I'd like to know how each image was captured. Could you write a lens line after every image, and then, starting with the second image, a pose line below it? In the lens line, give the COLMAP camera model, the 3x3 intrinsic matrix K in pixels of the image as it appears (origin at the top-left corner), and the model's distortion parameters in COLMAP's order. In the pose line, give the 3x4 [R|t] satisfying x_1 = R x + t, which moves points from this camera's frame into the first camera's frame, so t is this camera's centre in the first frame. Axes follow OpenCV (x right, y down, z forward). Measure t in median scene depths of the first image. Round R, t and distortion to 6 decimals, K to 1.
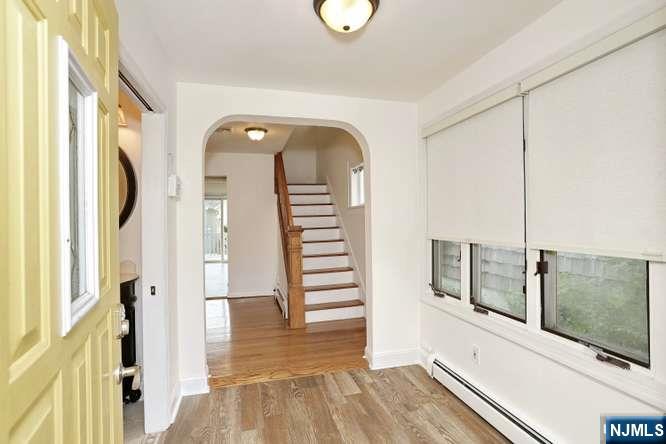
lens RADIAL K [[318.2, 0, 333.0], [0, 318.2, 222.0], [0, 0, 1]] dist [-0.080928, 0.028243]
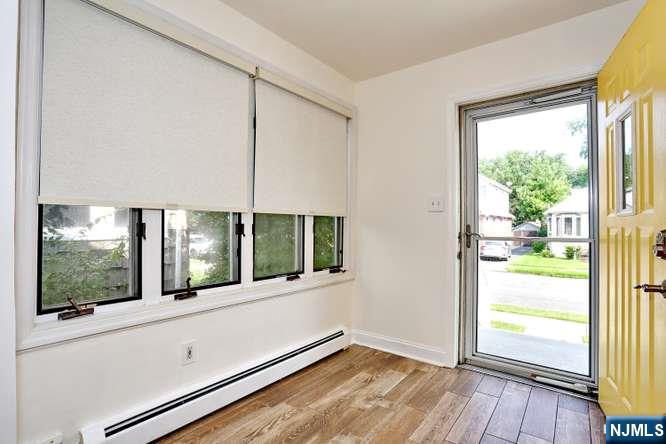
lens RADIAL K [[318.2, 0, 333.0], [0, 318.2, 222.0], [0, 0, 1]] dist [-0.080928, 0.028243]
pose [[-0.599757, 0.013830, 0.800063, -0.317389], [0.003752, 0.999888, -0.014472, 0.092265], [-0.800174, -0.005677, -0.599742, 0.974781]]
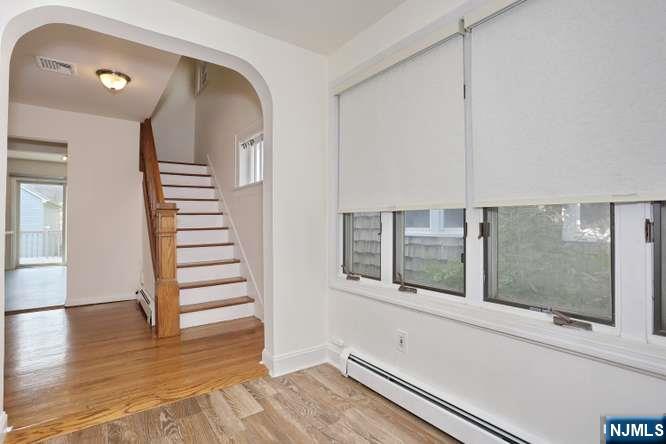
lens RADIAL K [[318.2, 0, 333.0], [0, 318.2, 222.0], [0, 0, 1]] dist [-0.080928, 0.028243]
pose [[0.930753, 0.012995, 0.365417, -0.028358], [-0.009070, 0.999881, -0.012457, 0.093585], [-0.365536, 0.008280, 0.930760, 0.220103]]
